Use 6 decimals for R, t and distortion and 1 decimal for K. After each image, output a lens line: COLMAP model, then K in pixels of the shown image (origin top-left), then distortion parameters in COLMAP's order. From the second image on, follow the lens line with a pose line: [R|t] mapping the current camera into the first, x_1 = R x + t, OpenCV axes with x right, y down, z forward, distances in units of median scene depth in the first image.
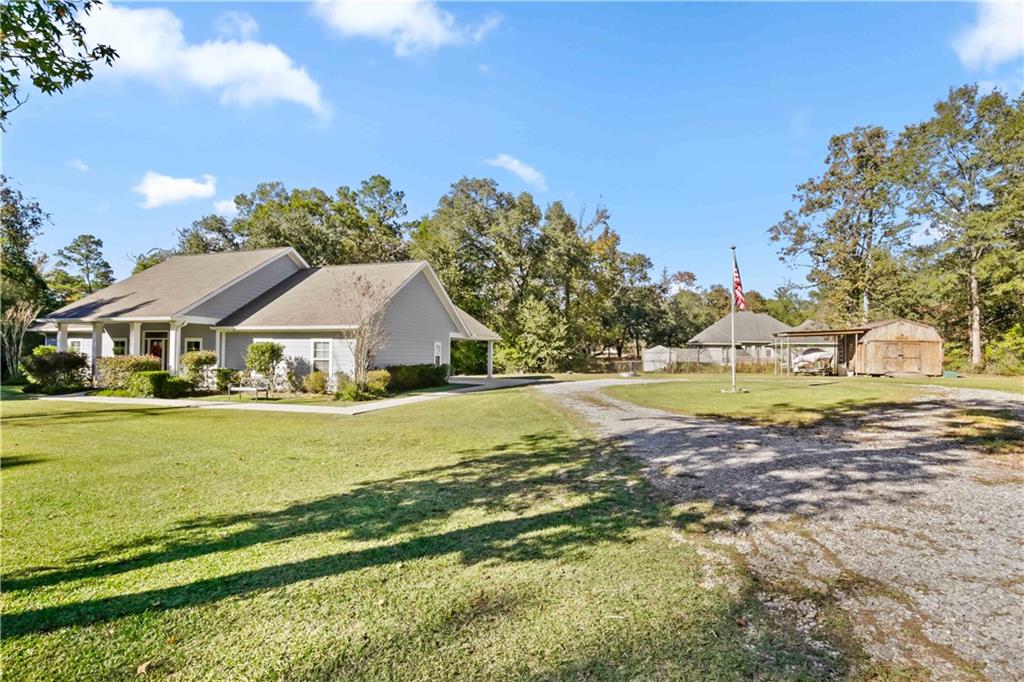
lens RADIAL K [[475.6, 0, 515.4], [0, 475.6, 330.2], [0, 0, 1]] dist [-0.000097, 0.000806]
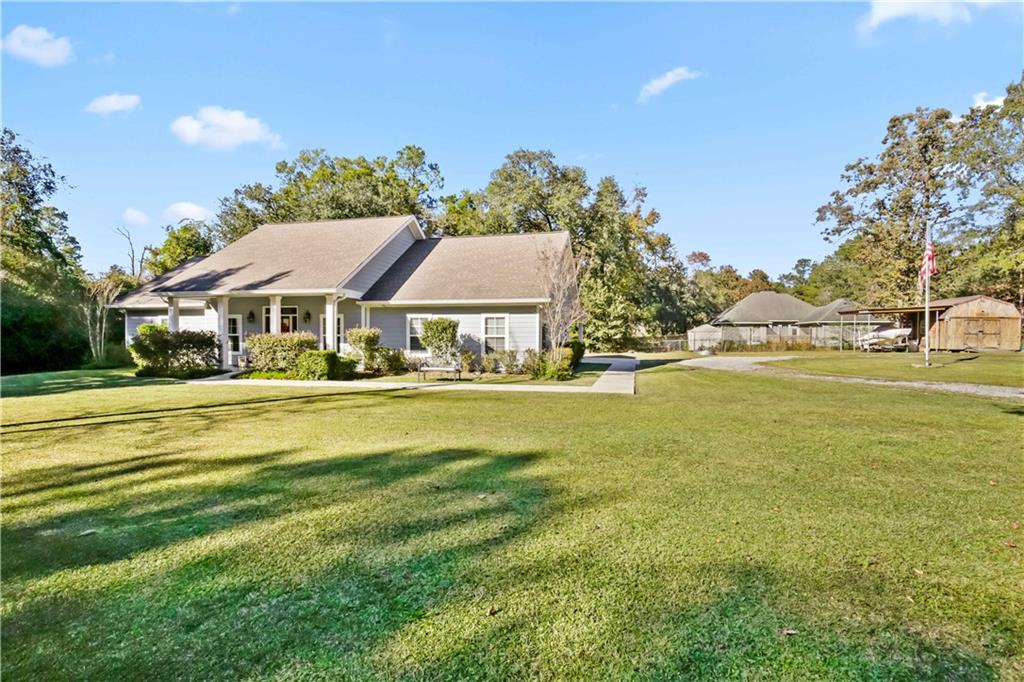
lens RADIAL K [[475.6, 0, 515.4], [0, 475.6, 330.2], [0, 0, 1]] dist [-0.000097, 0.000806]
pose [[0.996477, -0.005363, 0.083692, -0.243436], [0.002327, 0.999337, 0.036328, 0.008906], [-0.083831, -0.036006, 0.995829, 0.045948]]
